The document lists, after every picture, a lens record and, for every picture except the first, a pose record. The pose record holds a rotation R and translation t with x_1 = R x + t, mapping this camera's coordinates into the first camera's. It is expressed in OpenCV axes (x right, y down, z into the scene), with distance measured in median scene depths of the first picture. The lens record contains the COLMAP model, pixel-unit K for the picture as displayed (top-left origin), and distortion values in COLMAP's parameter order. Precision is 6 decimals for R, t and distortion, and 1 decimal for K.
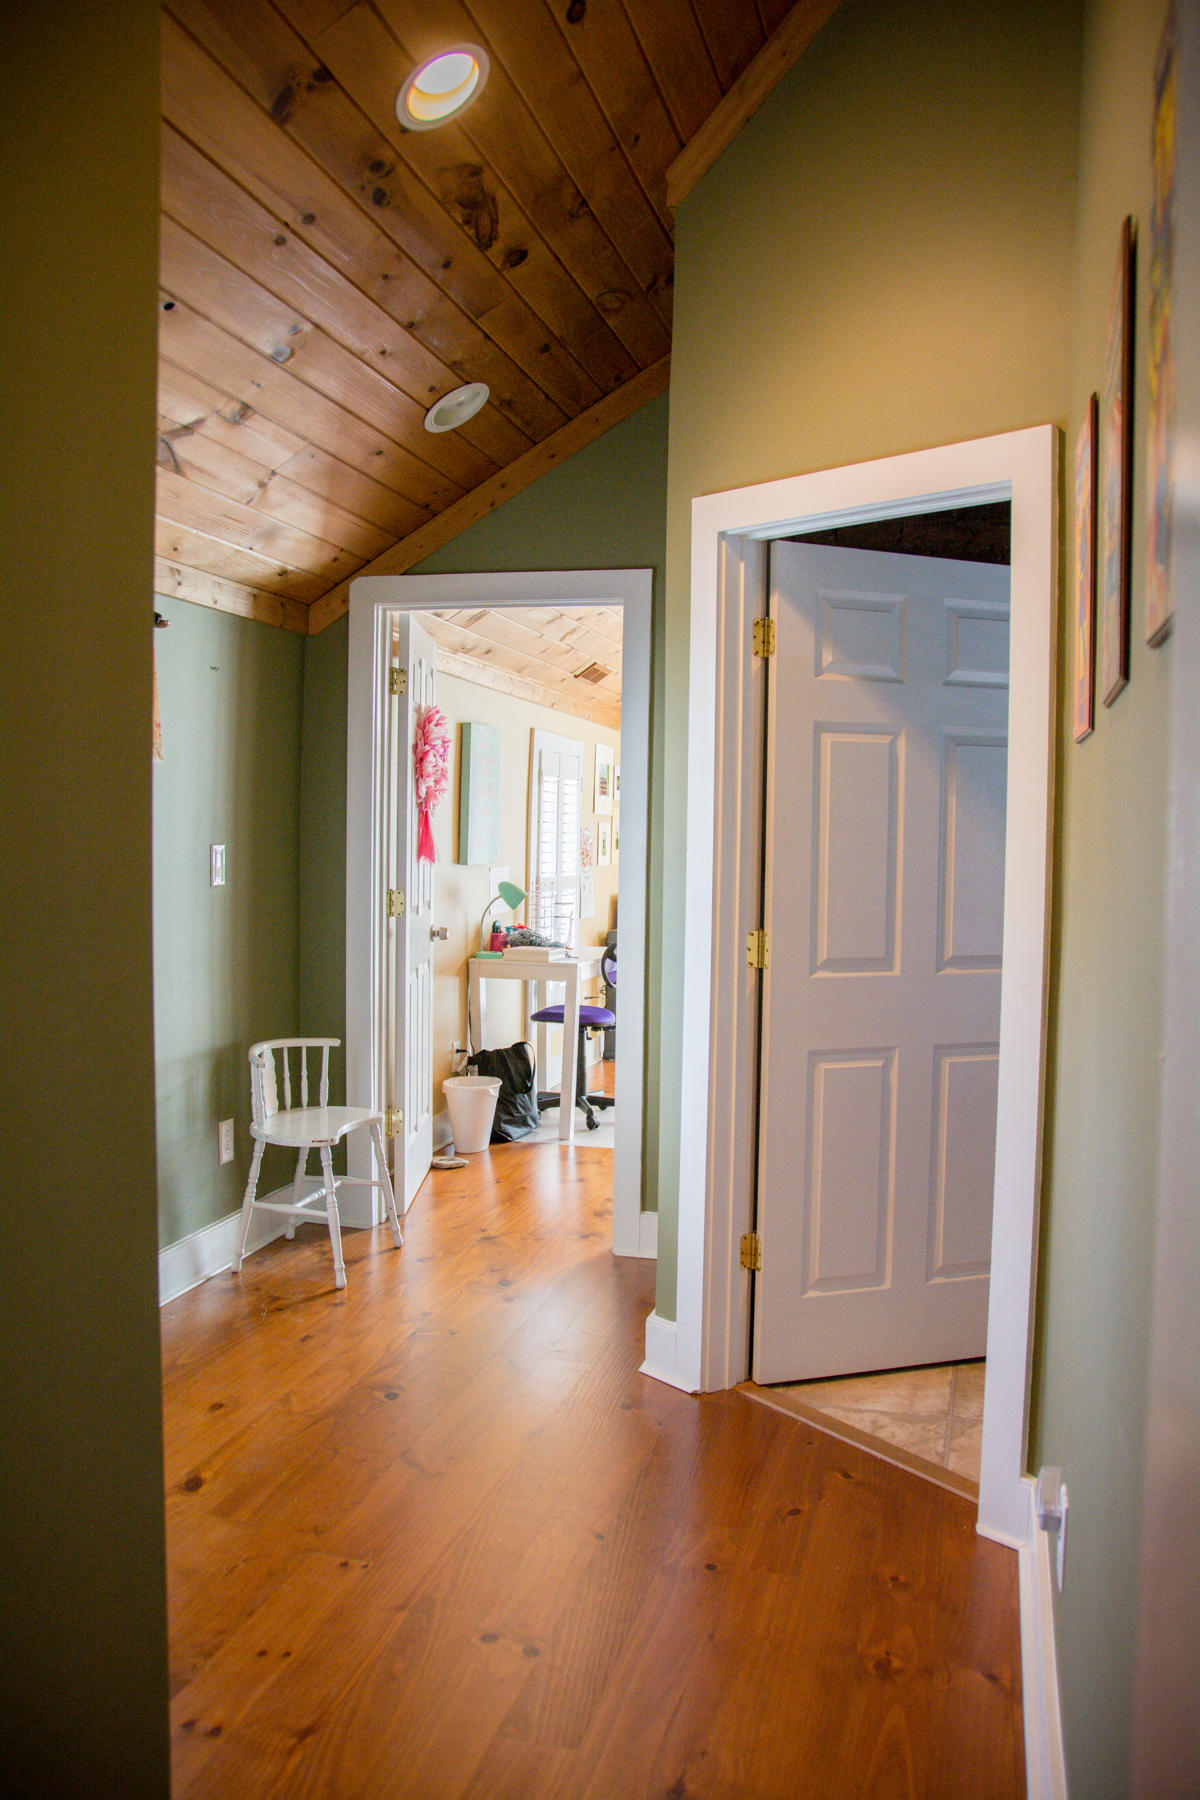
lens RADIAL K [[1485.6, 0, 600.0], [0, 1485.6, 900.0], [0, 0, 1]] dist [-0.145684, 0.140784]
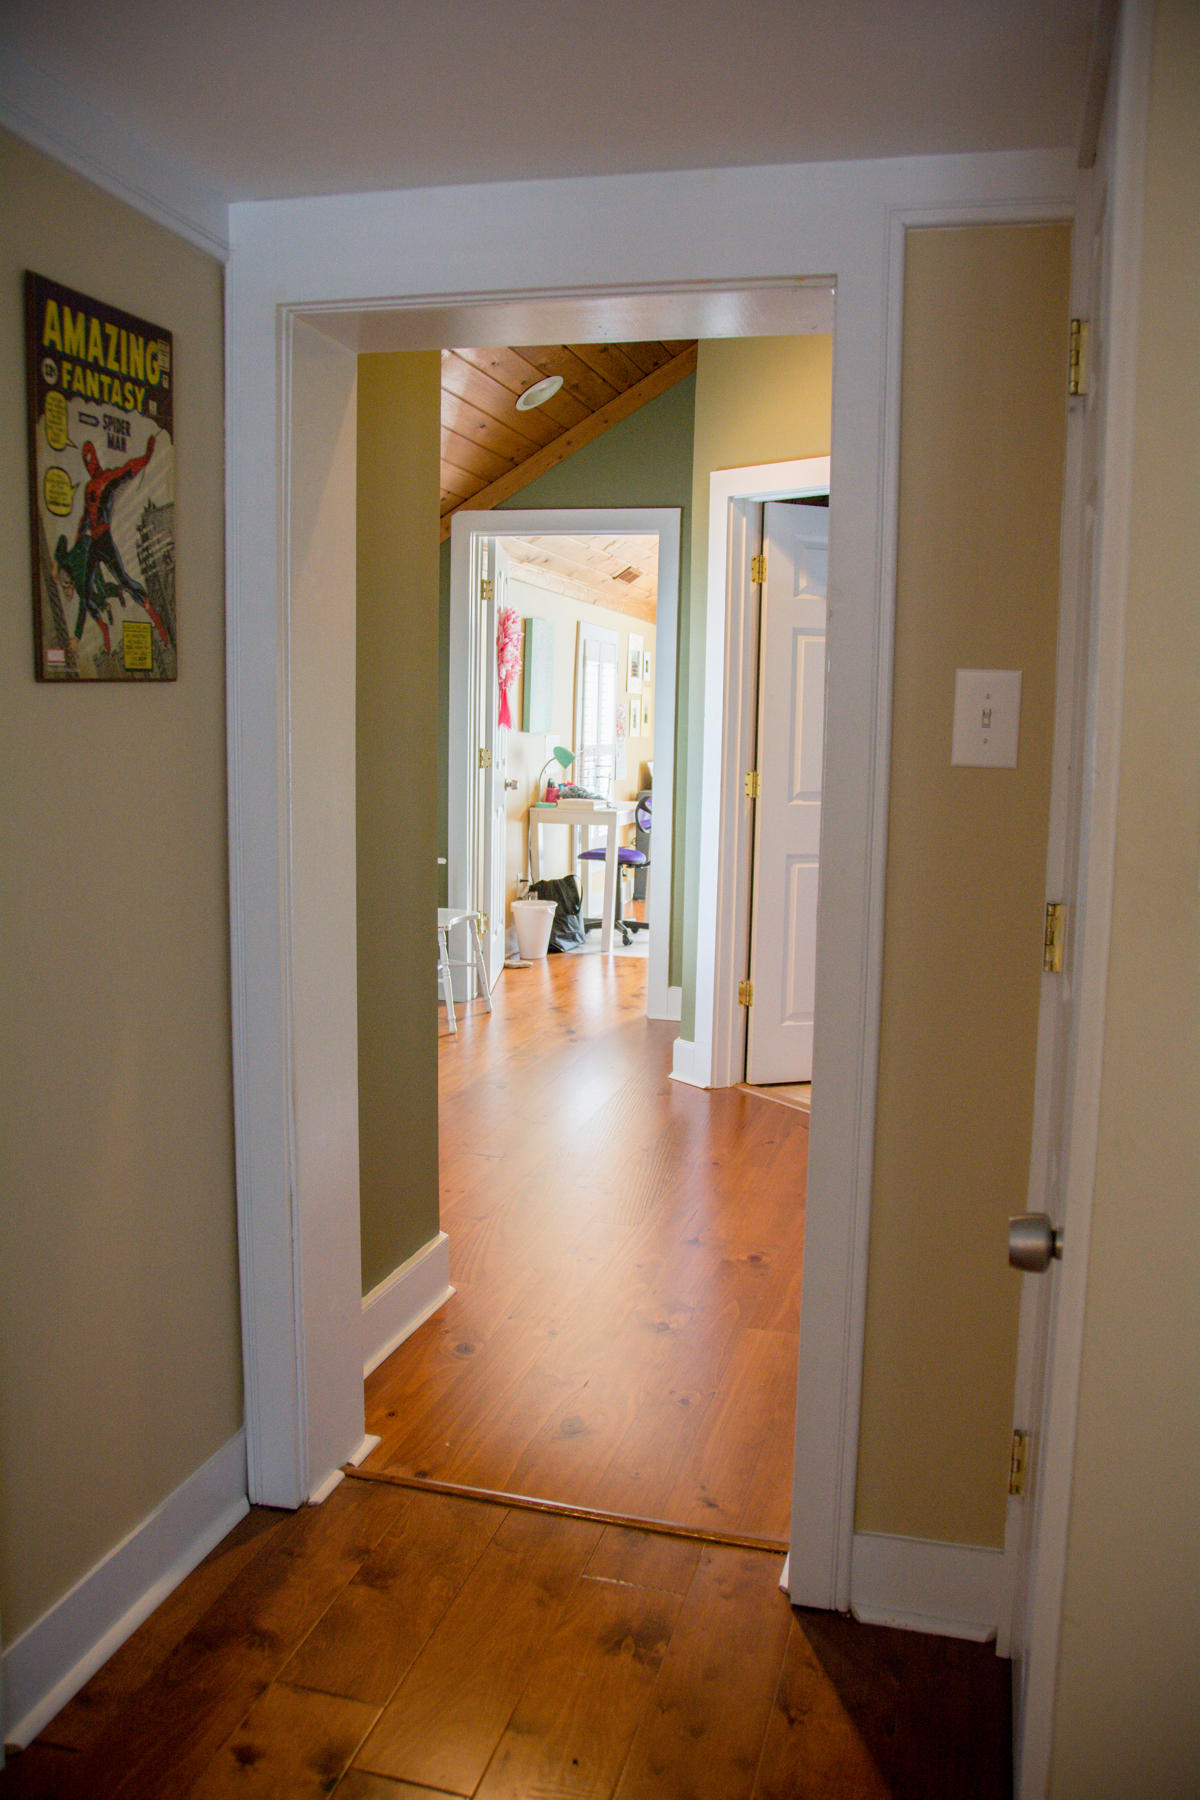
lens RADIAL K [[1485.6, 0, 600.0], [0, 1485.6, 900.0], [0, 0, 1]] dist [-0.145684, 0.140784]
pose [[0.999918, 0.006044, -0.011312, -0.016513], [-0.005123, 0.996801, 0.079764, 0.019307], [0.011758, -0.079699, 0.996750, -0.289092]]
